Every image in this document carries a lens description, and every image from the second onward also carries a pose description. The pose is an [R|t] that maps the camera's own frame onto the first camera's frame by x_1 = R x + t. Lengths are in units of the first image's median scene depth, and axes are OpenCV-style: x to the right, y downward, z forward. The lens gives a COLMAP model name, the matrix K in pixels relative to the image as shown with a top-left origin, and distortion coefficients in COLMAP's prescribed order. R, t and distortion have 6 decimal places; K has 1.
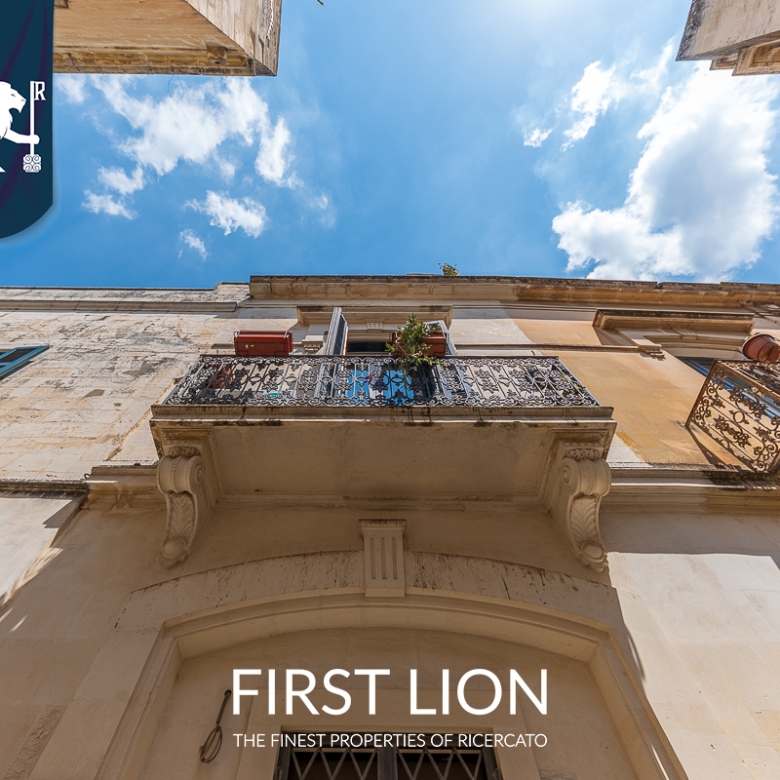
lens RADIAL K [[417.7, 0, 390.2], [0, 417.7, 389.5], [0, 0, 1]] dist [0.001822, 0.000450]
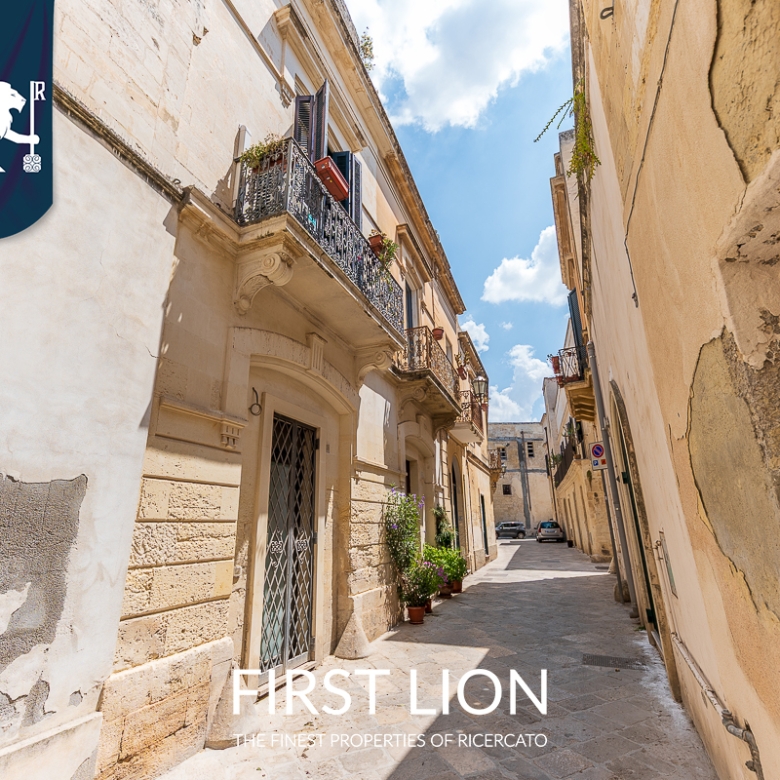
lens RADIAL K [[417.7, 0, 389.8], [0, 417.7, 389.8], [0, 0, 1]] dist [0.001822, 0.000450]
pose [[0.382951, 0.278900, 0.880661, -0.674456], [-0.803206, 0.571433, 0.168300, -0.055982], [-0.456300, -0.771803, 0.442845, -0.077646]]
